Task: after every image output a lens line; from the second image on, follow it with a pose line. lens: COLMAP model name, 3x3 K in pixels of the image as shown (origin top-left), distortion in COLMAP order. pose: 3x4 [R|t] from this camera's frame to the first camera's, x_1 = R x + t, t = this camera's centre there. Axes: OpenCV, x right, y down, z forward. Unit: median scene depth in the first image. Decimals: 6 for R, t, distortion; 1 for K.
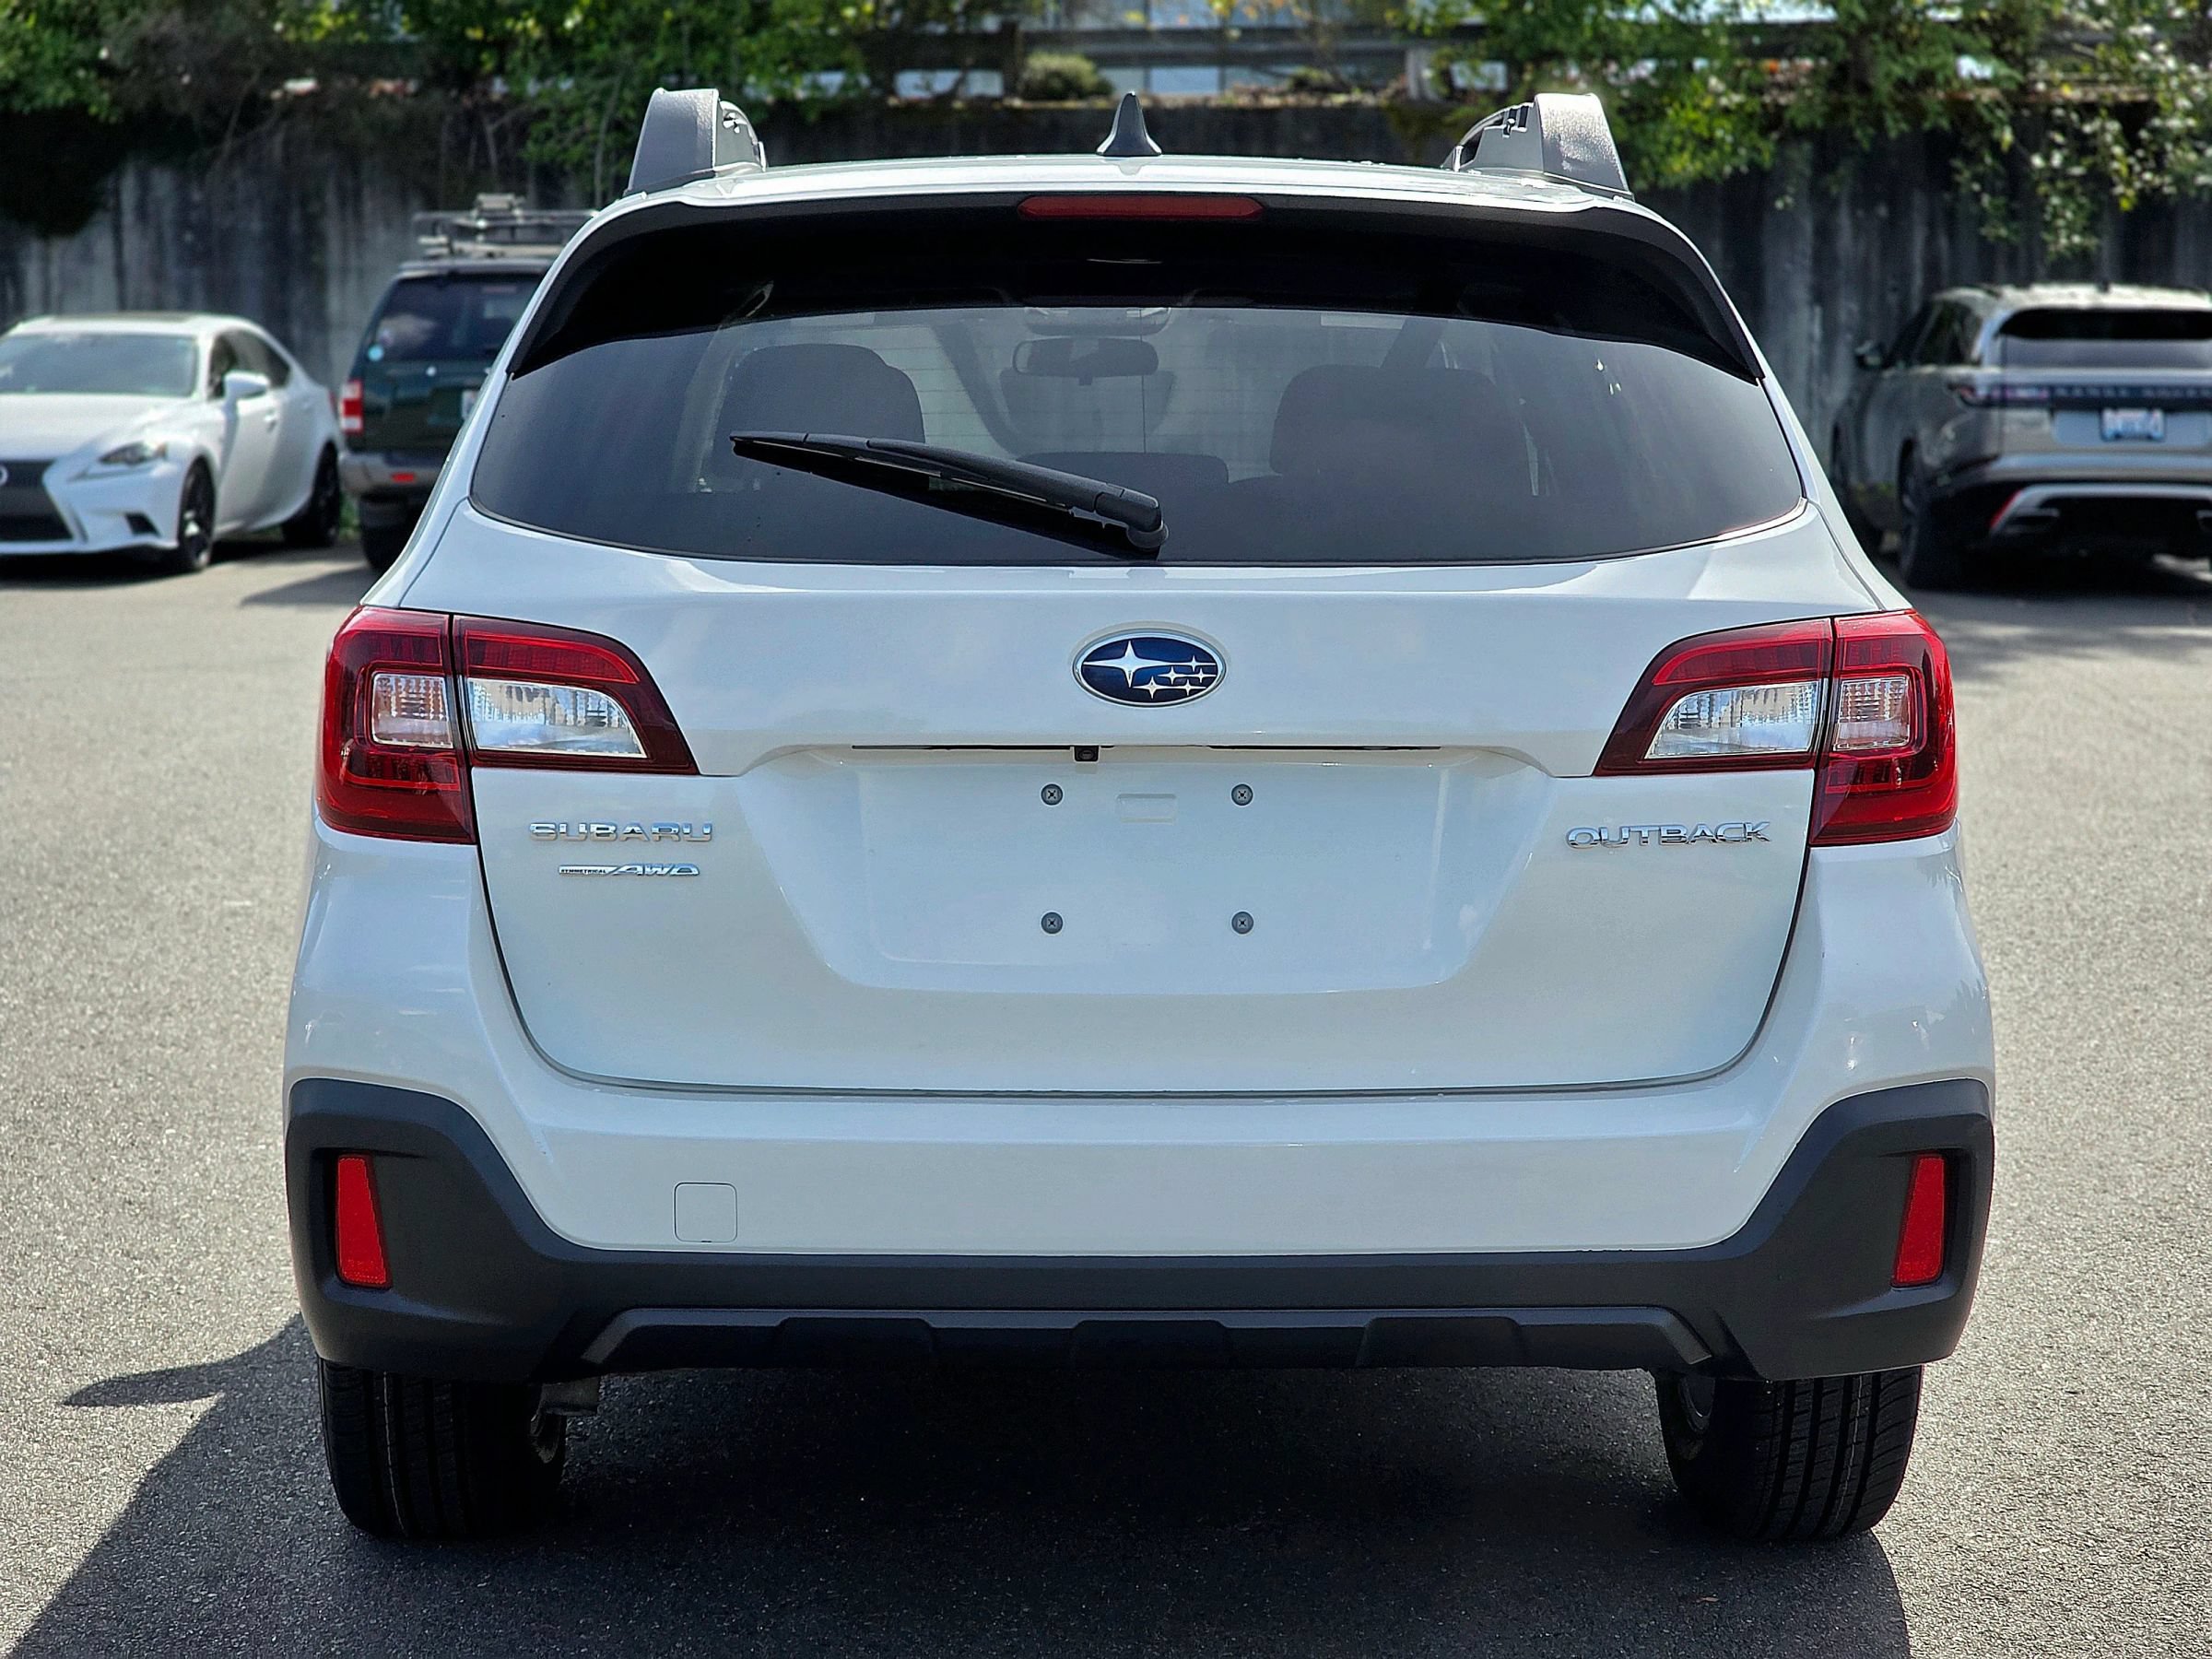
lens RADIAL K [[4082.2, 0, 1106.0], [0, 4082.2, 829.5], [0, 0, 1]] dist [-0.060910, 0.190604]
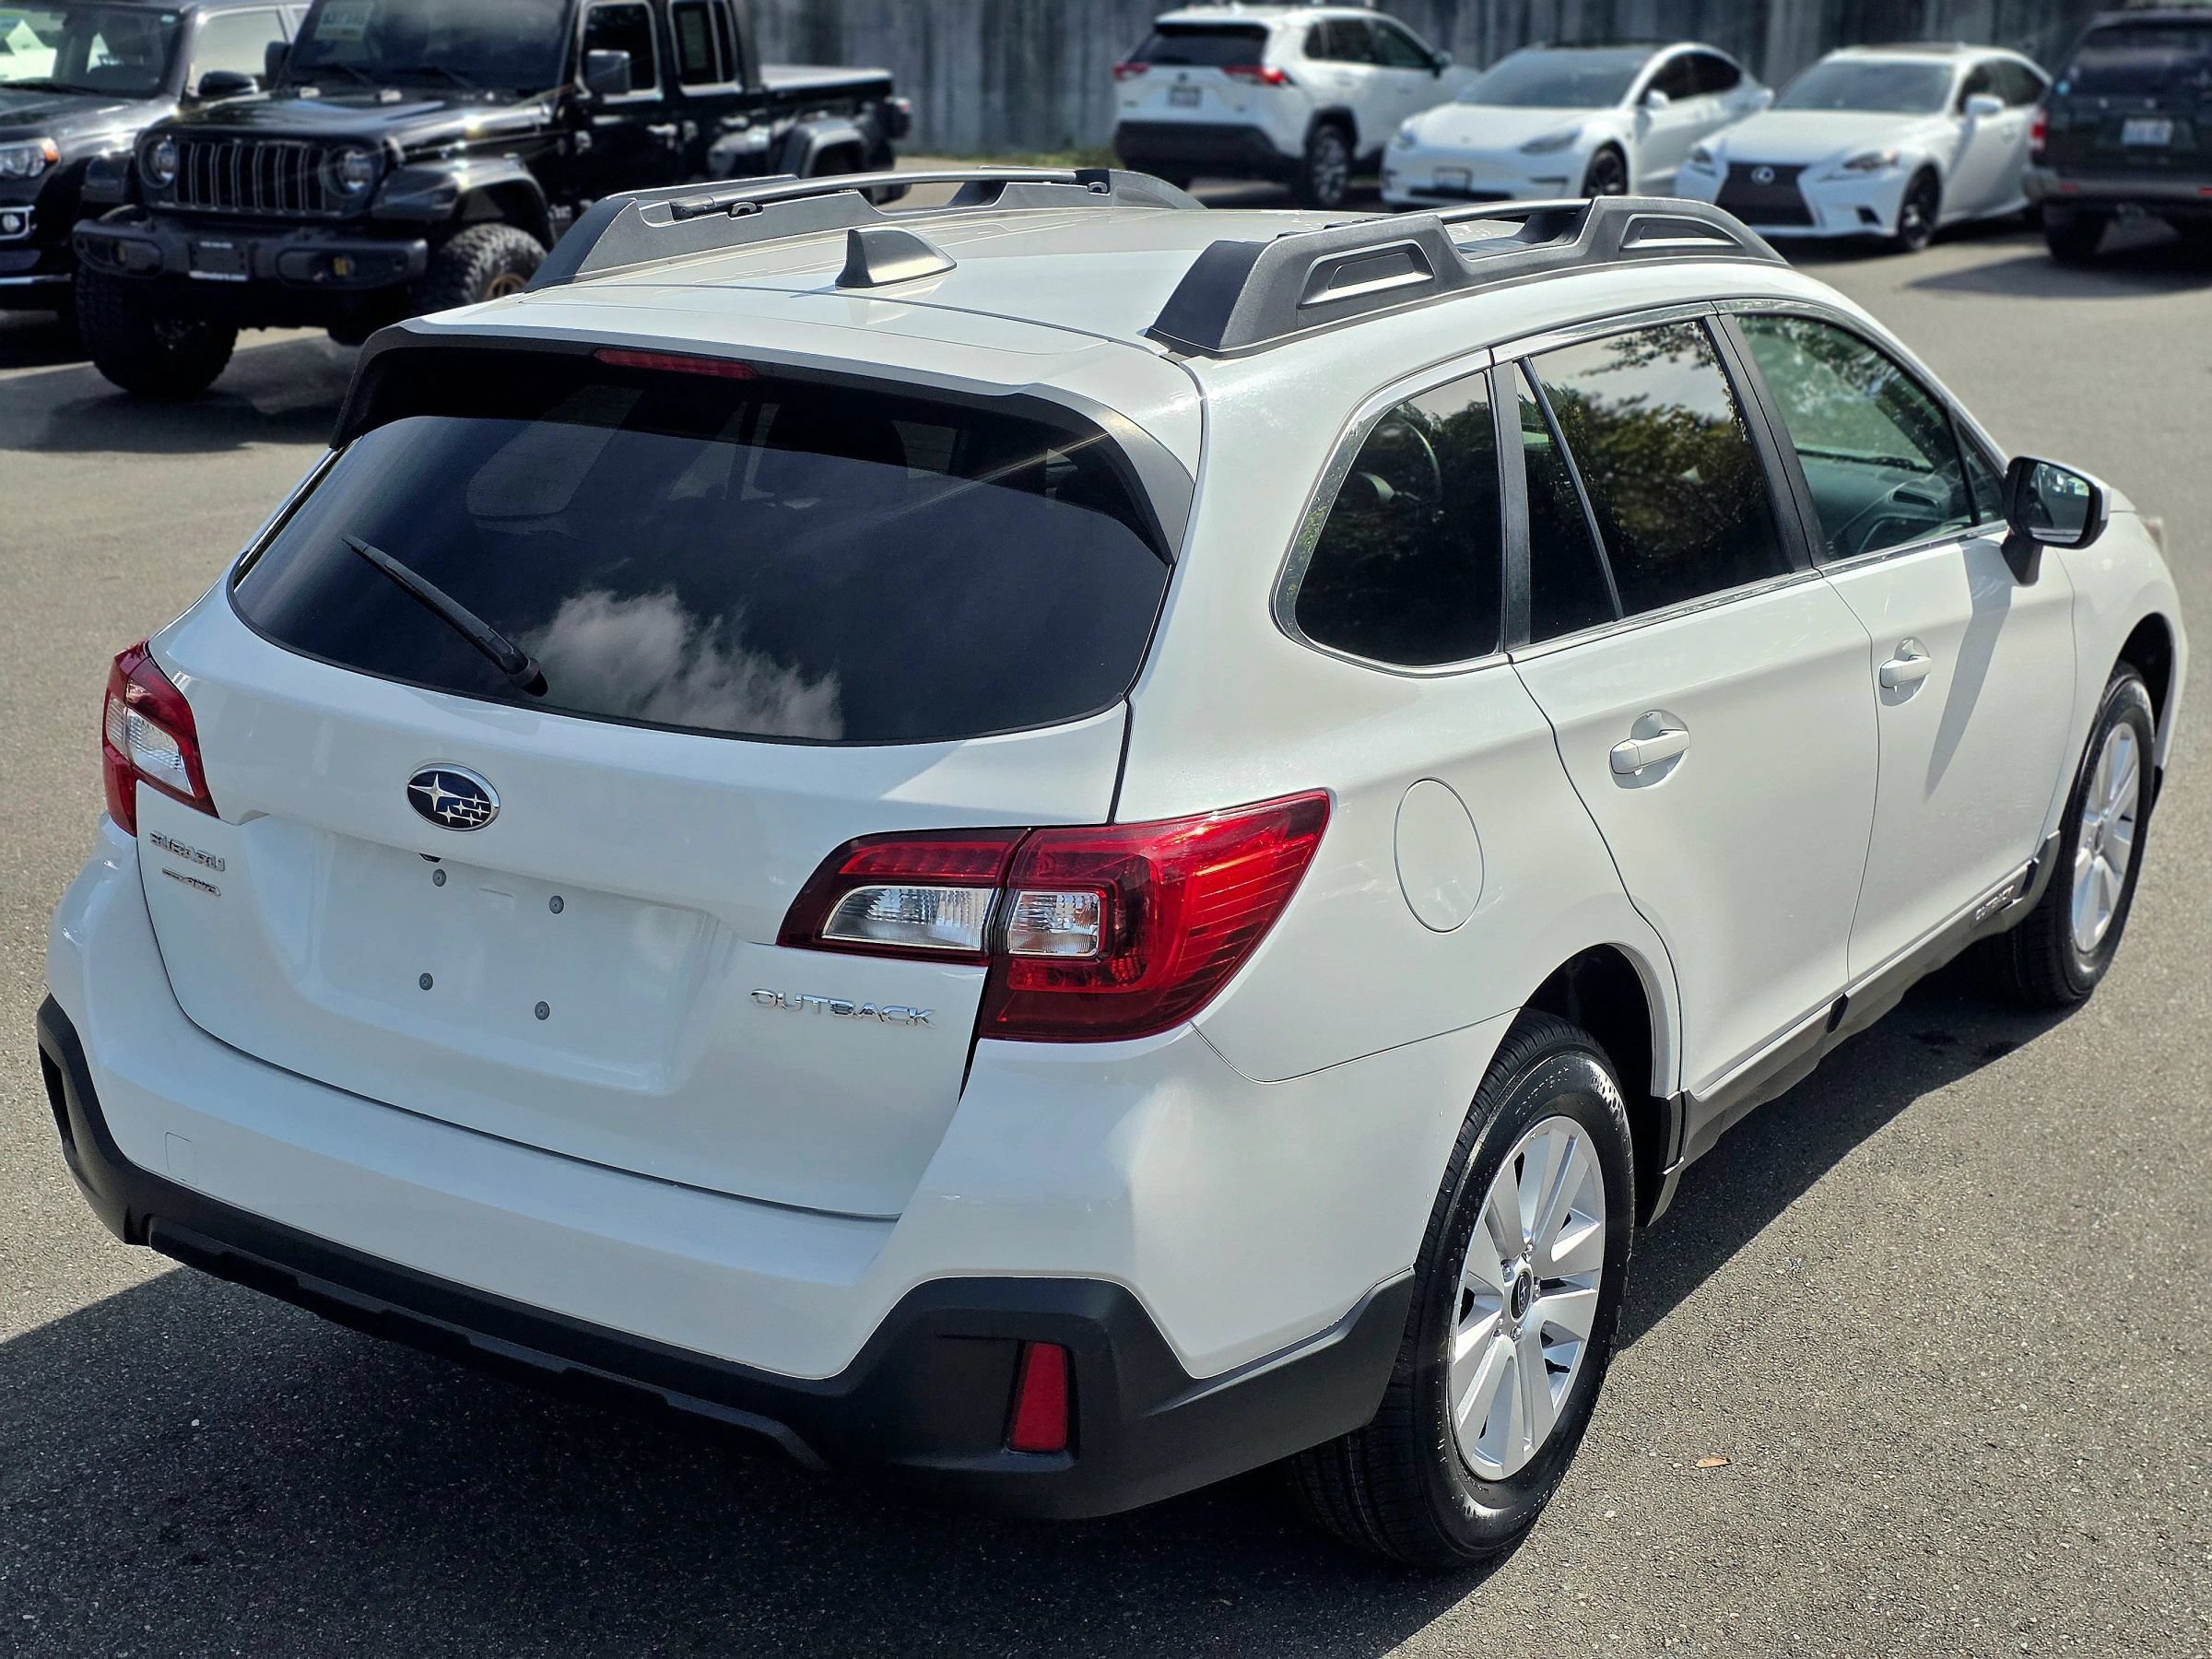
lens RADIAL K [[2806.4, 0, 1075.3], [0, 2806.4, 808.3], [0, 0, 1]] dist [0.207612, -0.482361]
pose [[0.830815, 0.155846, -0.534283, 0.424619], [-0.074001, 0.982403, 0.171487, -0.134833], [0.551607, -0.102937, 0.827728, 0.294642]]
